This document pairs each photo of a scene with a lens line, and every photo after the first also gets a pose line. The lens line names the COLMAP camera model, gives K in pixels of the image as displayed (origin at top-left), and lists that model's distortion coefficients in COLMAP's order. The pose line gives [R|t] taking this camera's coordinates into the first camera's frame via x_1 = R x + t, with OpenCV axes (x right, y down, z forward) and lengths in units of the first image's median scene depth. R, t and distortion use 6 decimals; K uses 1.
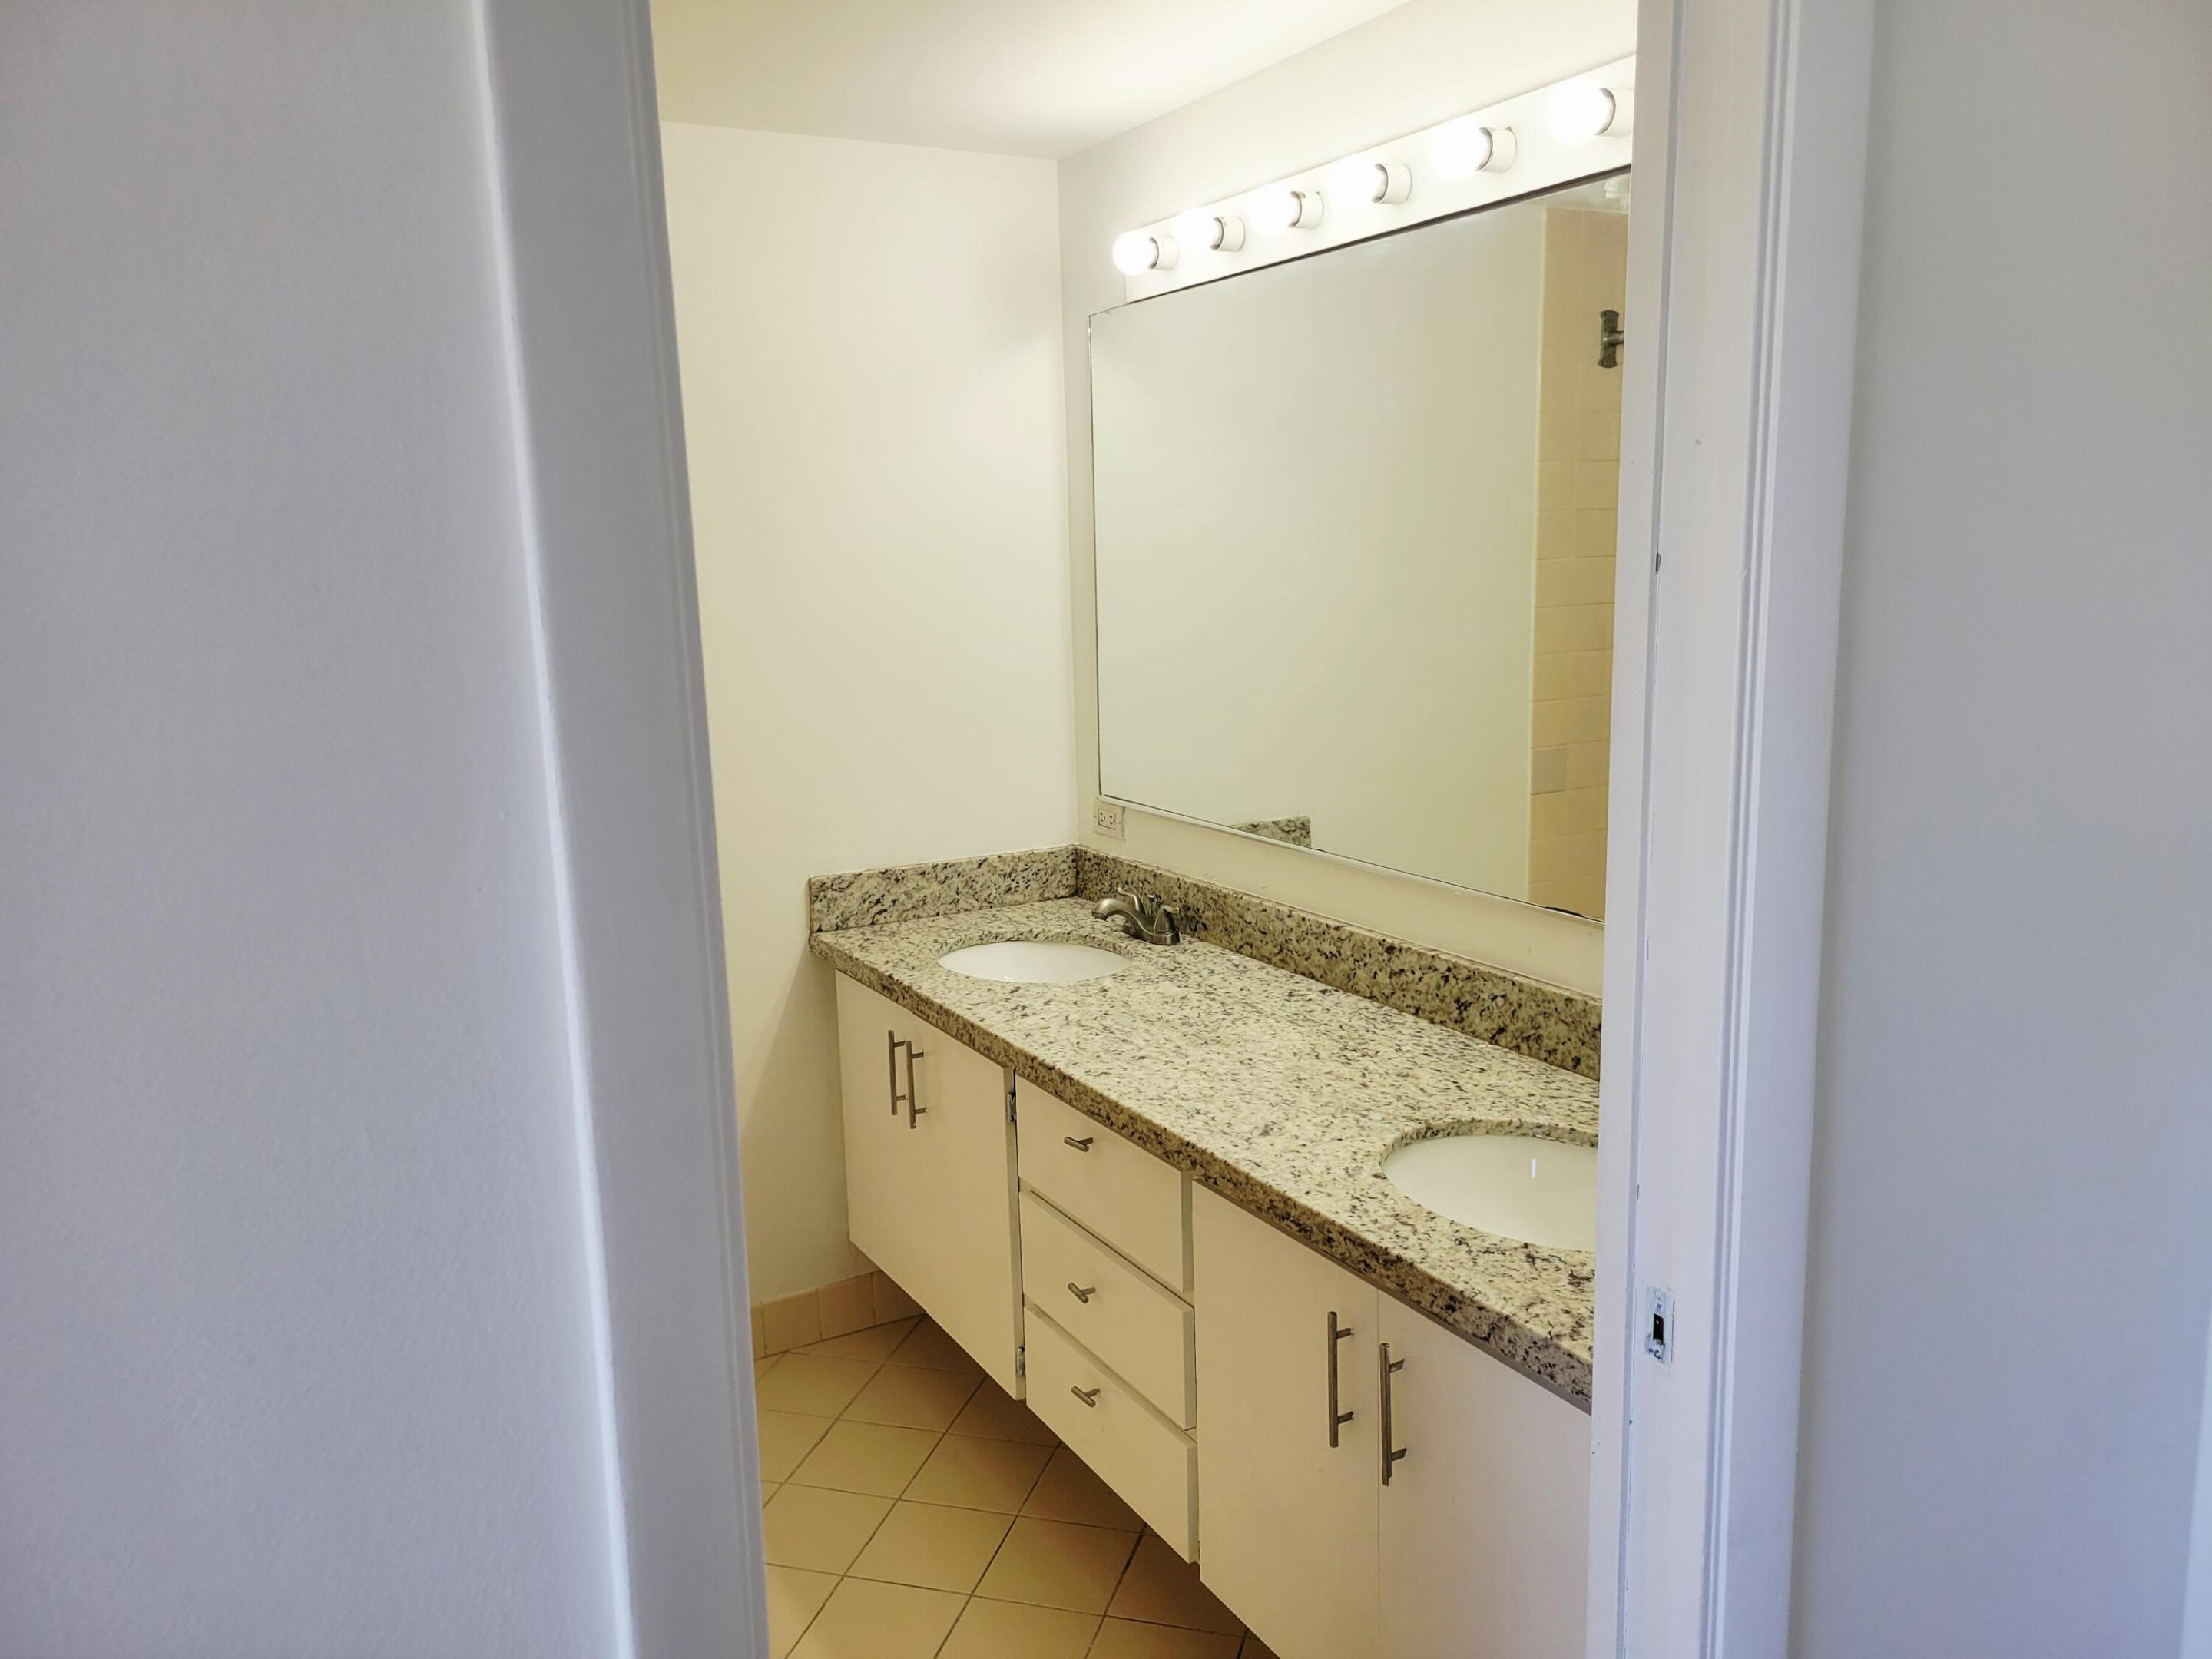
lens RADIAL K [[1680.0, 0, 1091.9], [0, 1680.0, 825.4], [0, 0, 1]] dist [0.048073, -0.036227]
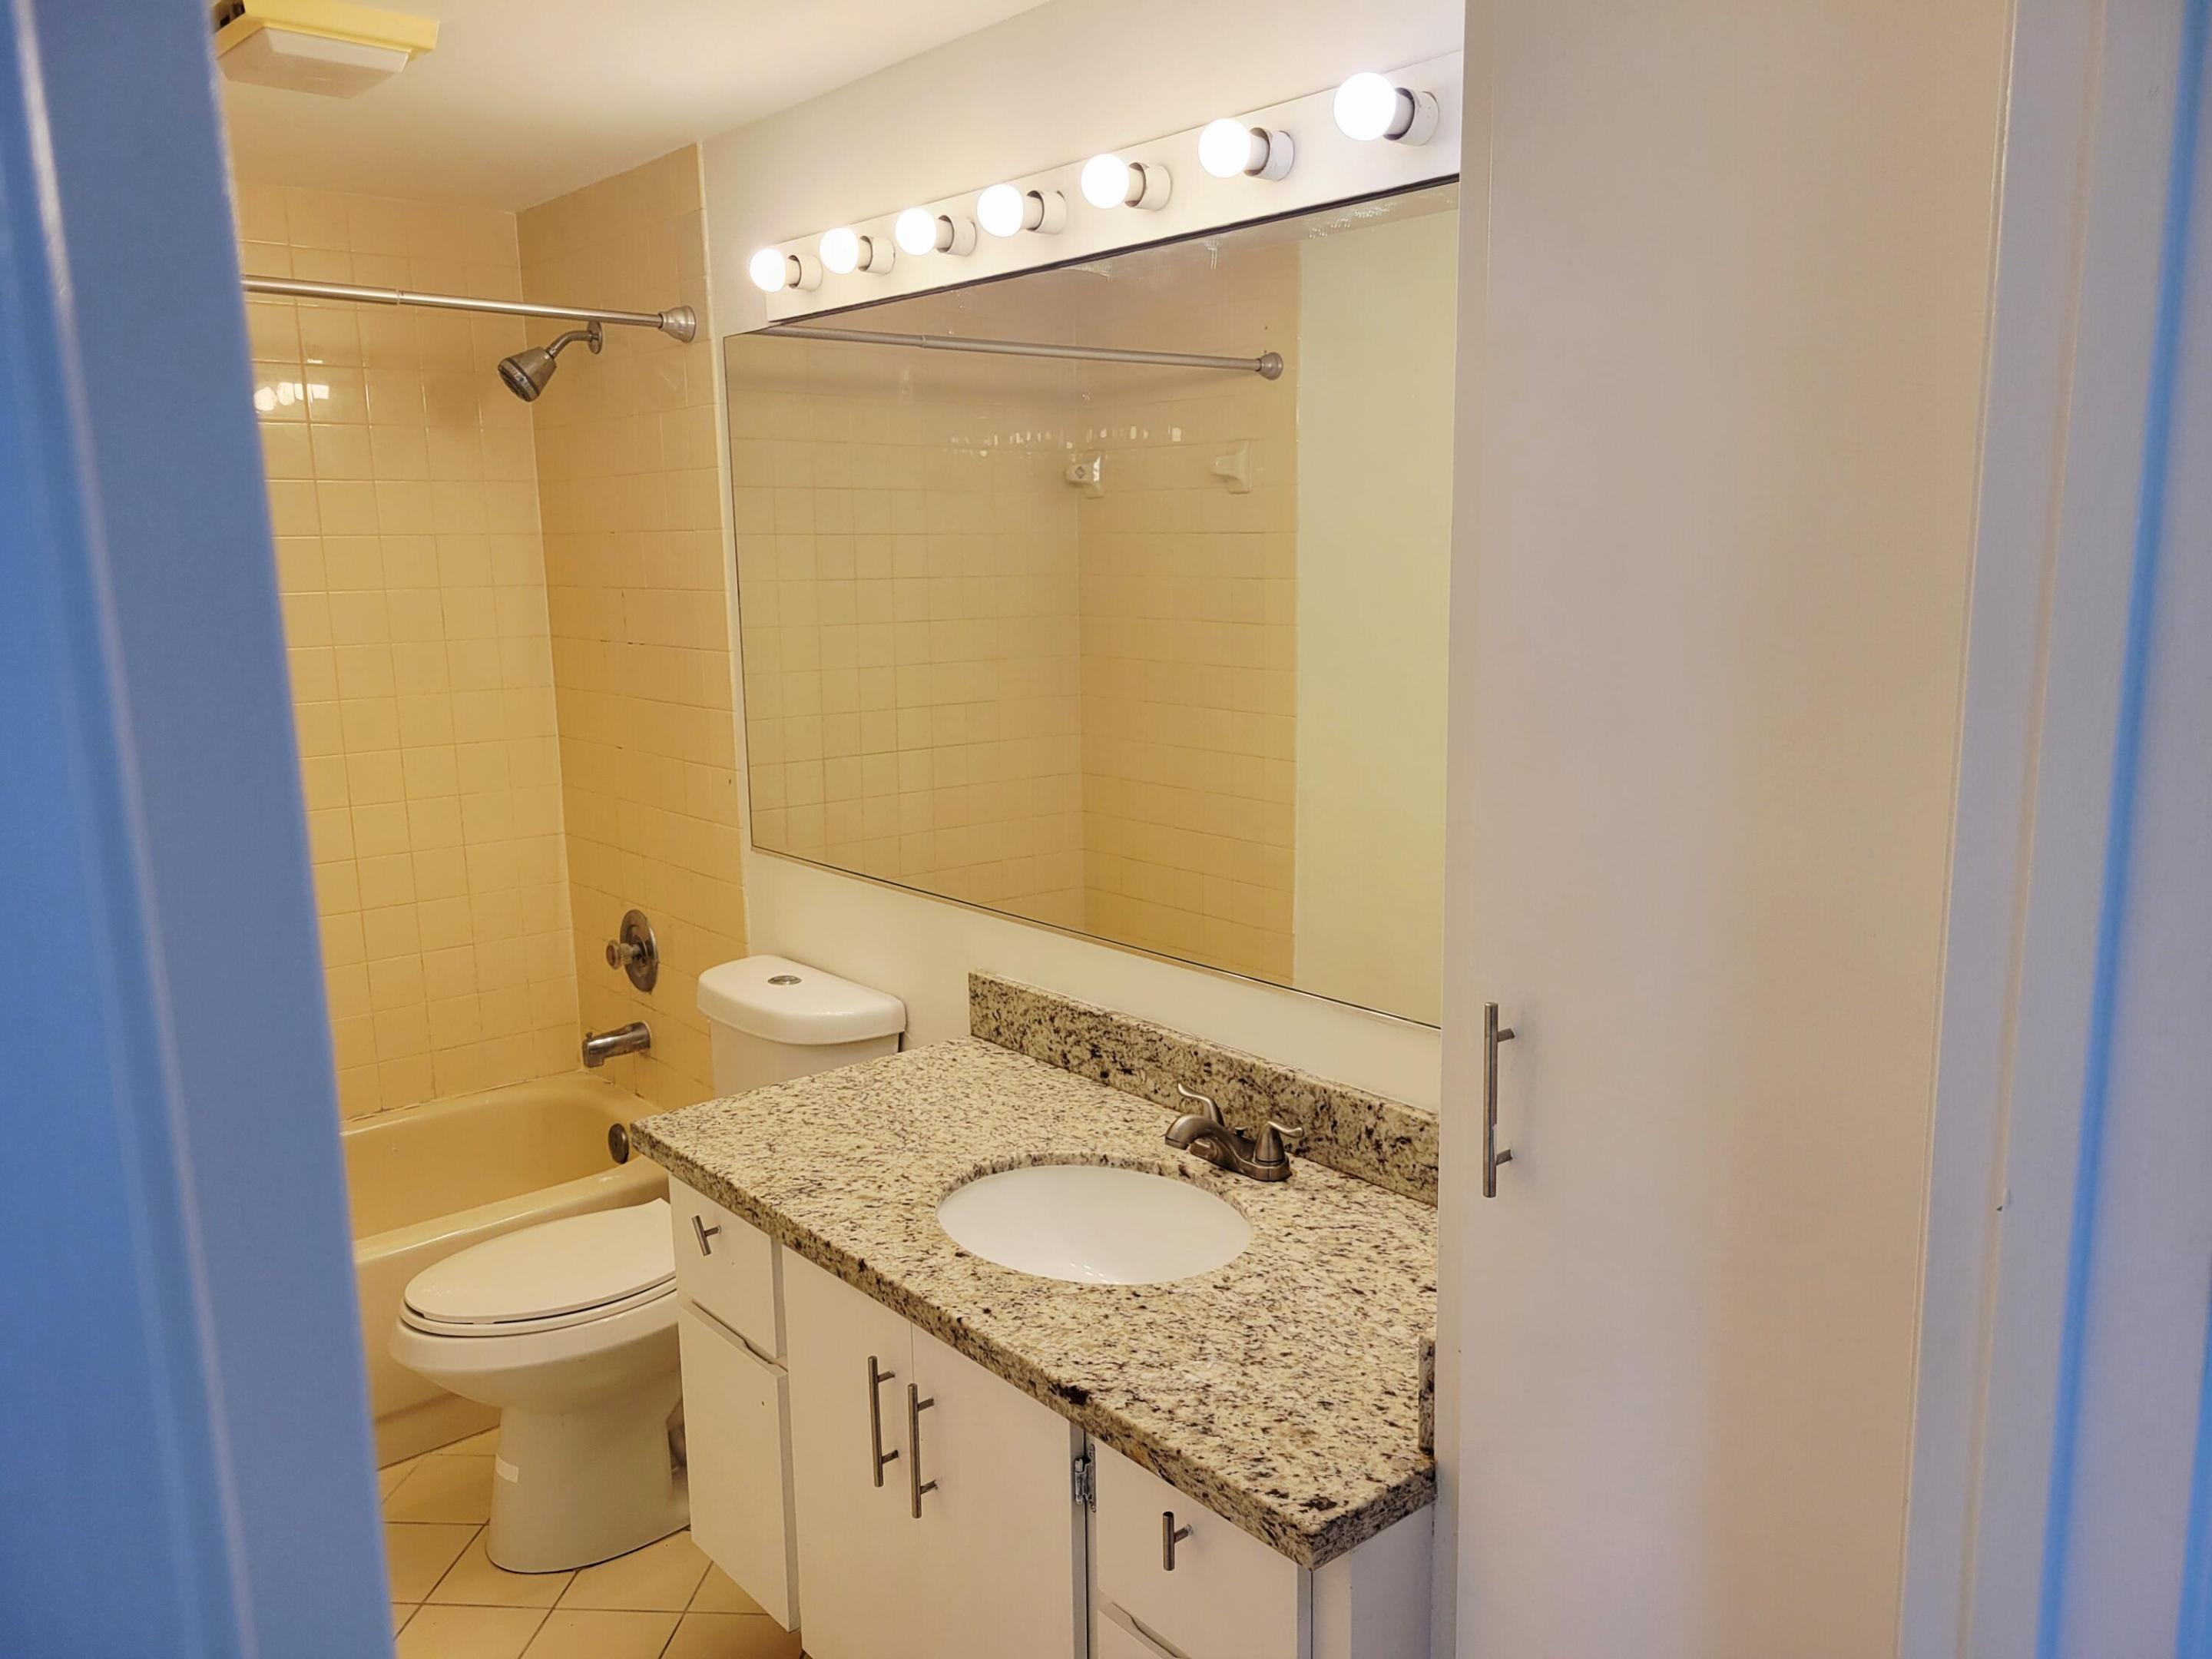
lens RADIAL K [[1680.0, 0, 1091.9], [0, 1680.0, 825.4], [0, 0, 1]] dist [0.048073, -0.036227]
pose [[0.969466, -0.013272, 0.244867, -0.094905], [0.019718, 0.999520, -0.023891, -0.027329], [-0.244433, 0.027989, 0.969262, 0.189056]]
